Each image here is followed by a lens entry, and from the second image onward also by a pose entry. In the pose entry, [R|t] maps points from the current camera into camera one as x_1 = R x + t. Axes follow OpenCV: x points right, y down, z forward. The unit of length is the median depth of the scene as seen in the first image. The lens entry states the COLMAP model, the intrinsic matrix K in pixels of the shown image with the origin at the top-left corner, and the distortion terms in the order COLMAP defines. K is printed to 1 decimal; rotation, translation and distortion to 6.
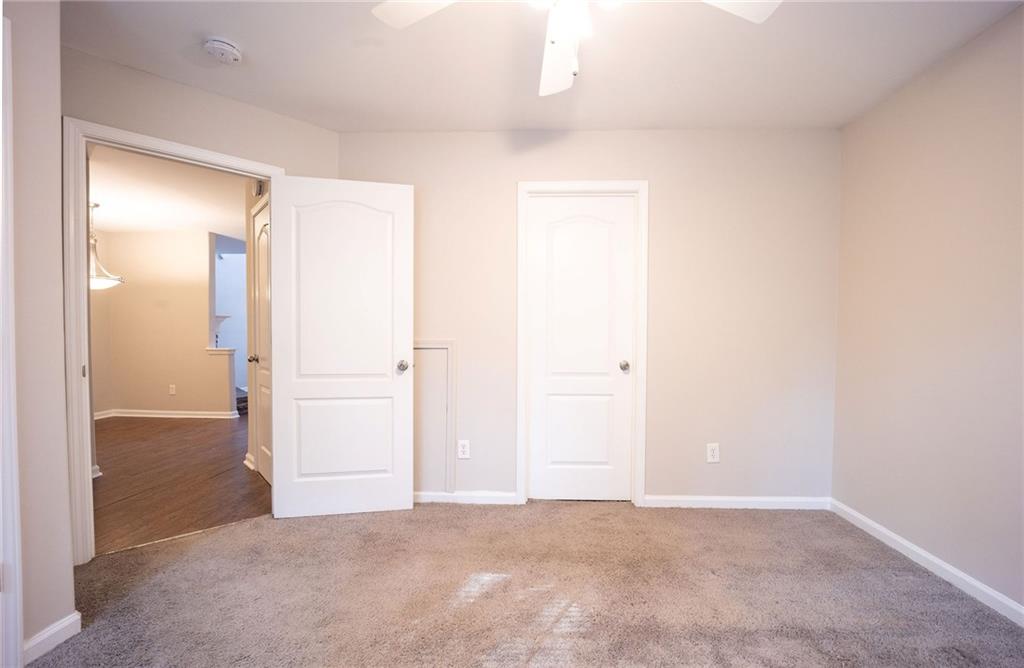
lens RADIAL K [[417.7, 0, 508.9], [0, 417.7, 341.0], [0, 0, 1]] dist [-0.012739, 0.000190]
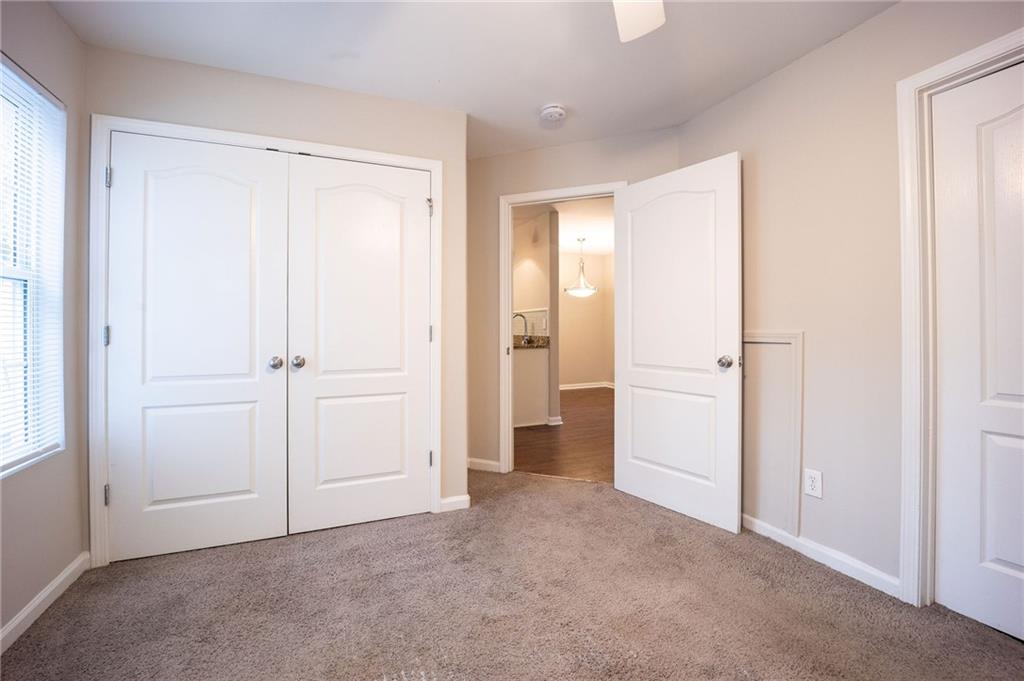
lens RADIAL K [[418.2, 0, 544.7], [0, 418.2, 322.7], [0, 0, 1]] dist [-0.020274, 0.001411]
pose [[0.471948, -0.016808, -0.881466, 0.346821], [-0.004458, 0.999760, -0.021450, -0.002727], [0.881615, 0.014052, 0.471759, 0.272428]]
